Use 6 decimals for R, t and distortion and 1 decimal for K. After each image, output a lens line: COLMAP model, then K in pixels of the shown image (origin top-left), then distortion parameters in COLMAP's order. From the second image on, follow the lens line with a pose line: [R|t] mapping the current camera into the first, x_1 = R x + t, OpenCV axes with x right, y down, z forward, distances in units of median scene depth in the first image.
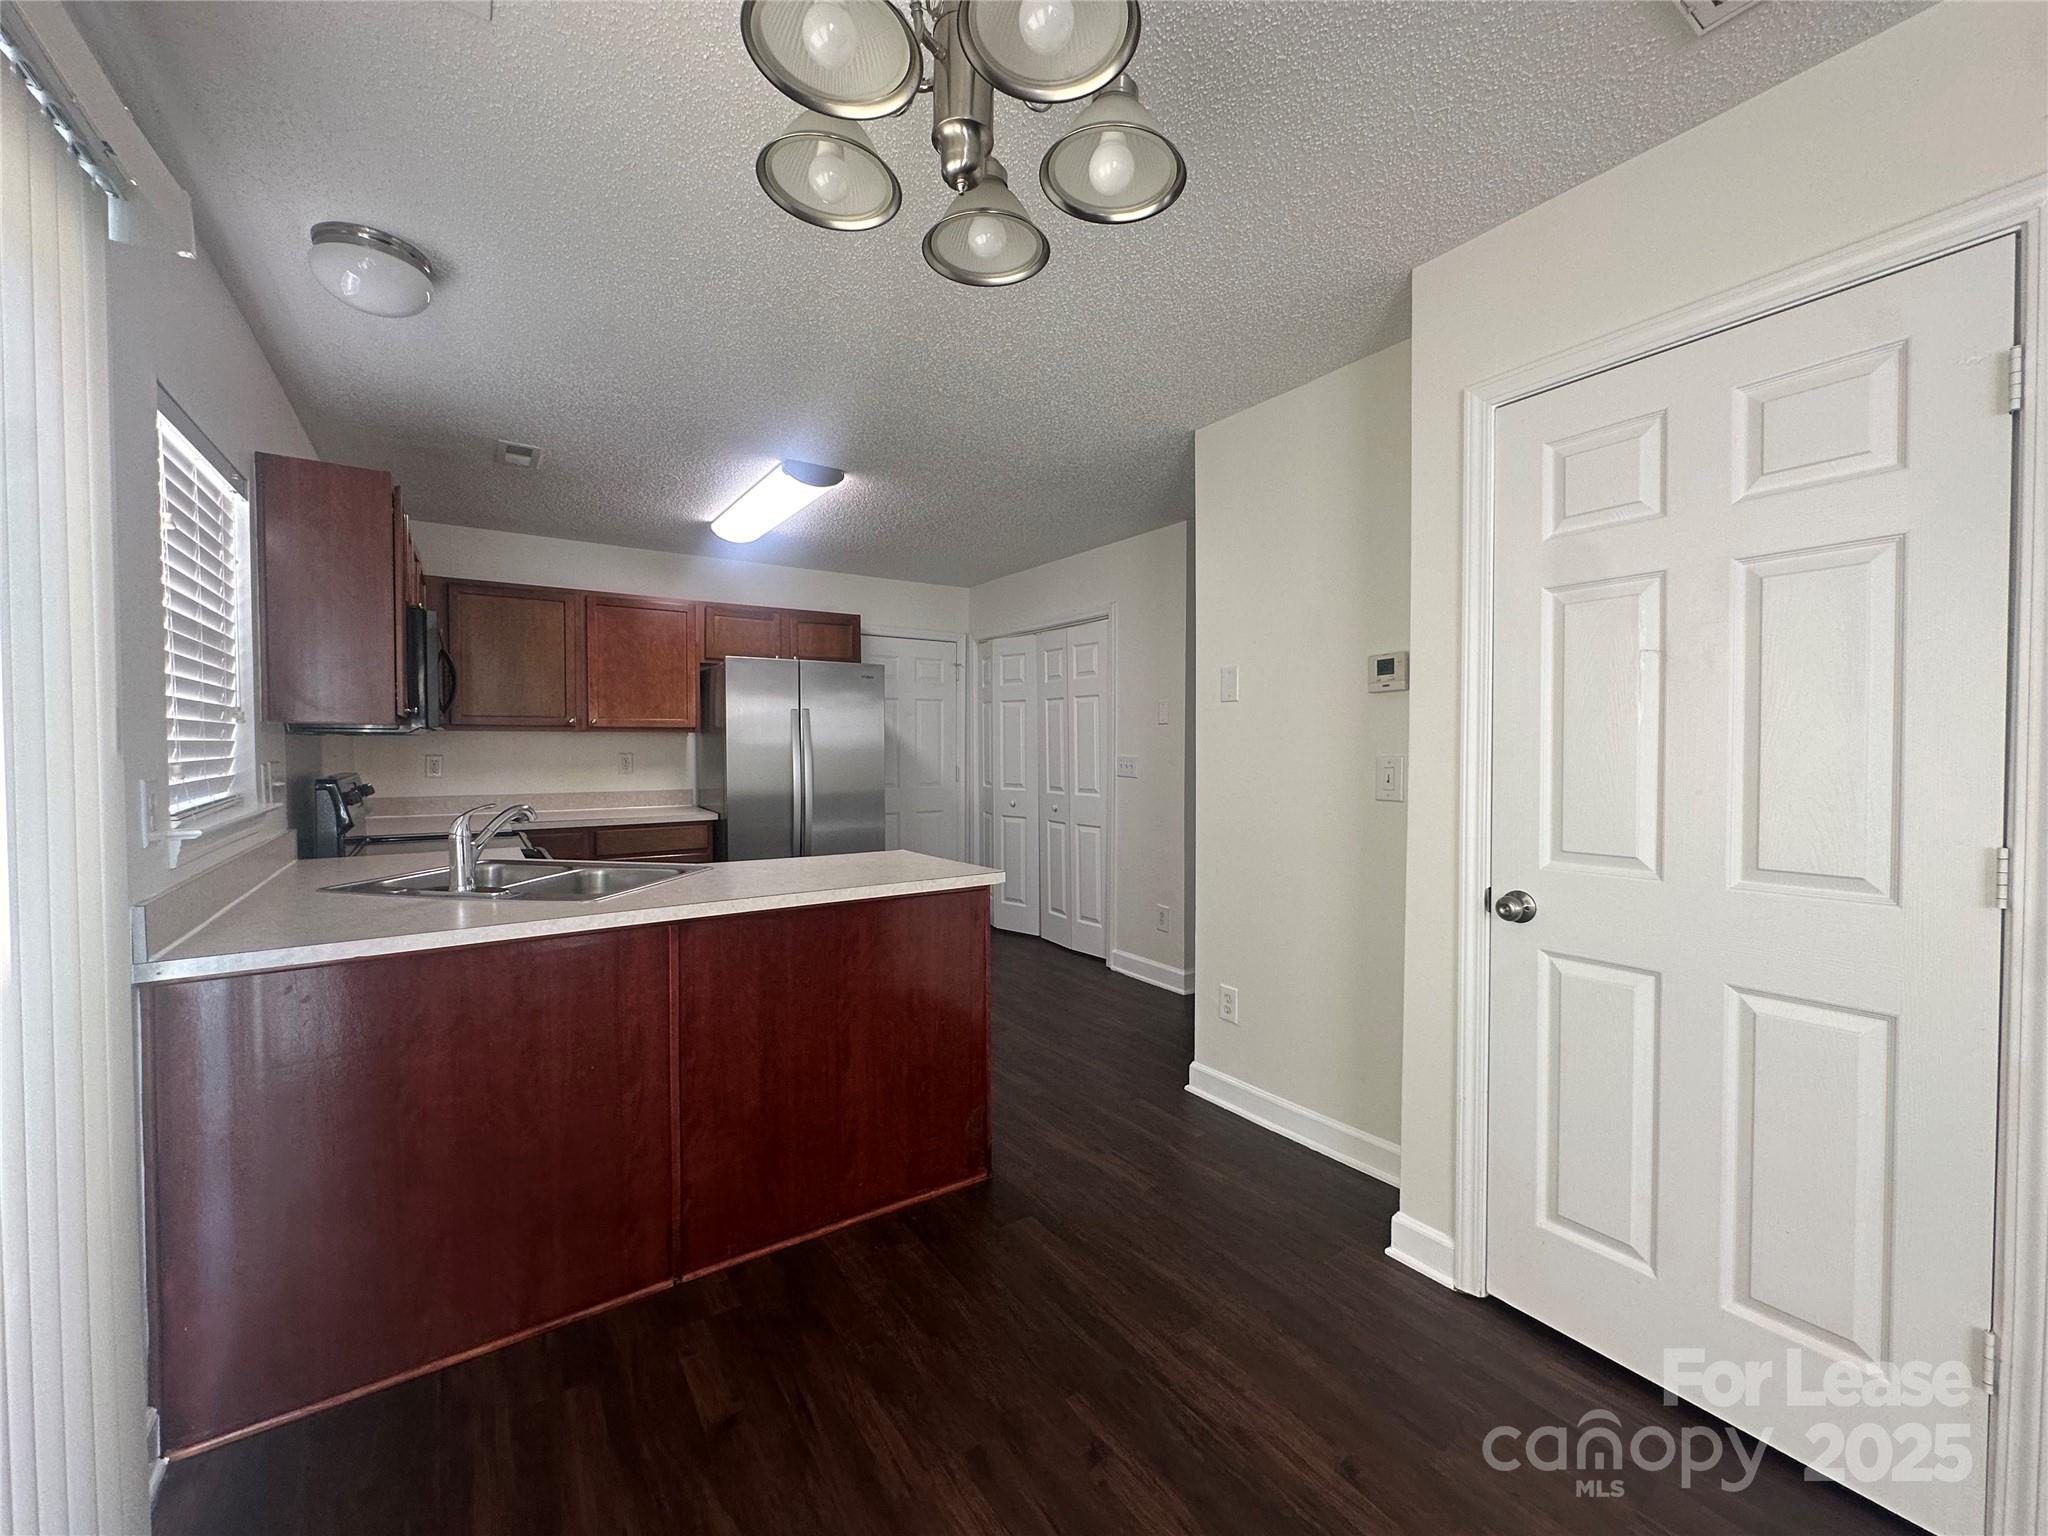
lens RADIAL K [[815.9, 0, 1024.2], [0, 815.9, 765.3], [0, 0, 1]] dist [-0.002396, -0.000089]
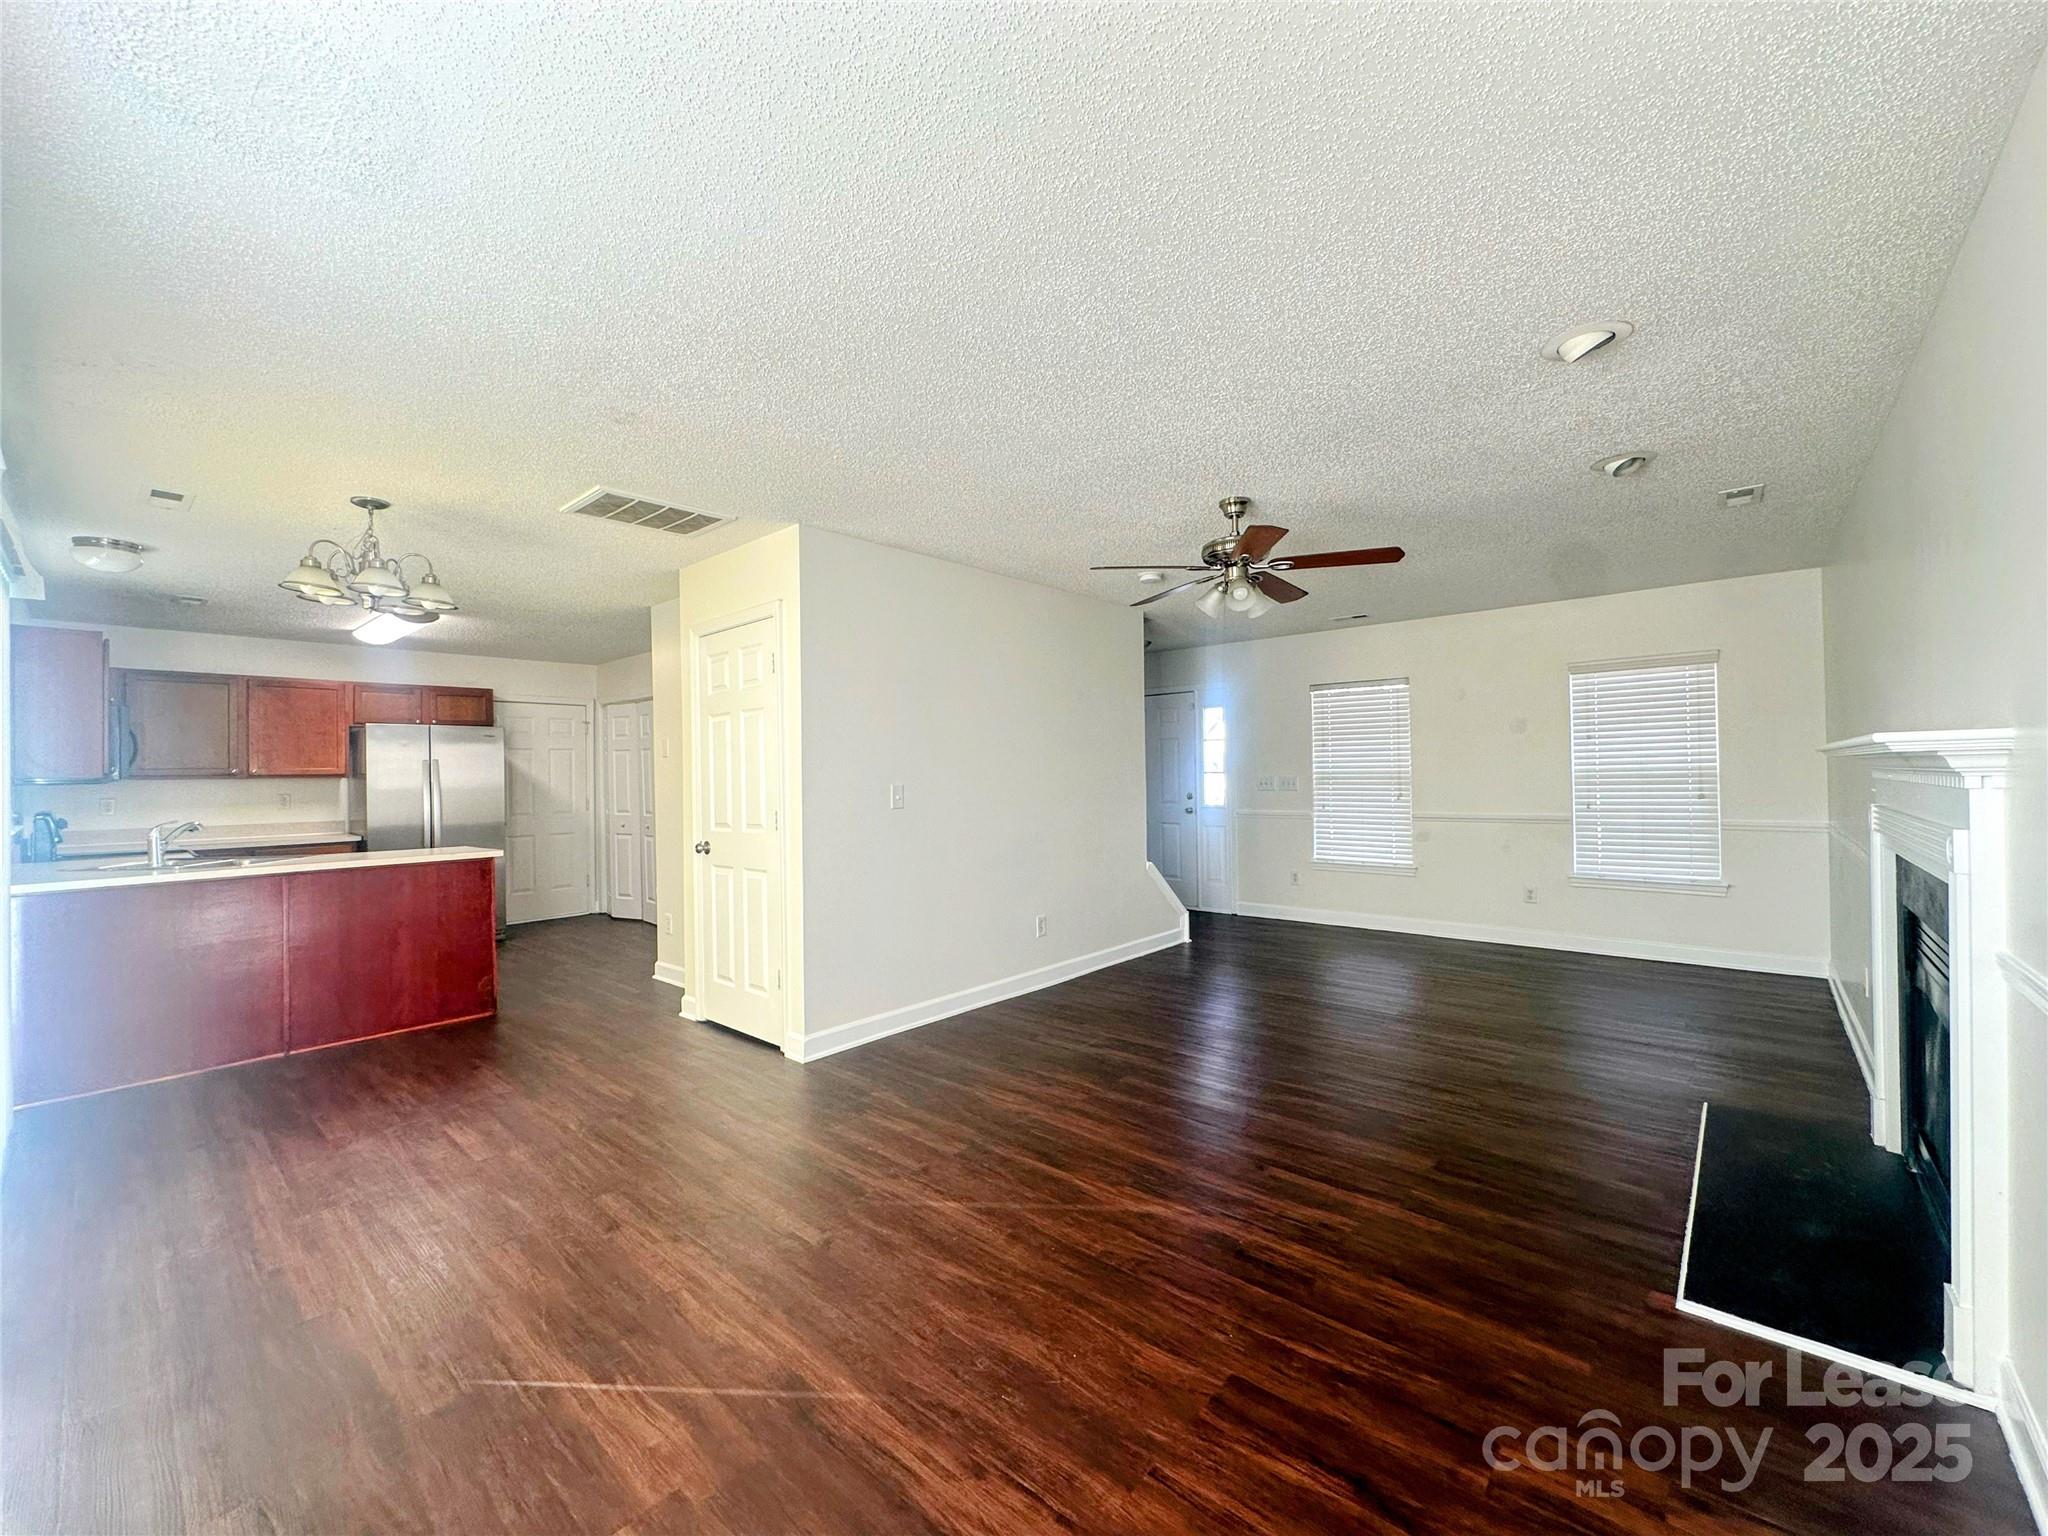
lens RADIAL K [[815.9, 0, 1025.0], [0, 815.9, 765.9], [0, 0, 1]] dist [-0.002396, -0.000089]
pose [[0.967674, -0.015928, 0.251699, 0.376419], [0.025511, 0.999067, -0.034856, 0.017105], [-0.250909, 0.040150, 0.967178, -0.638216]]
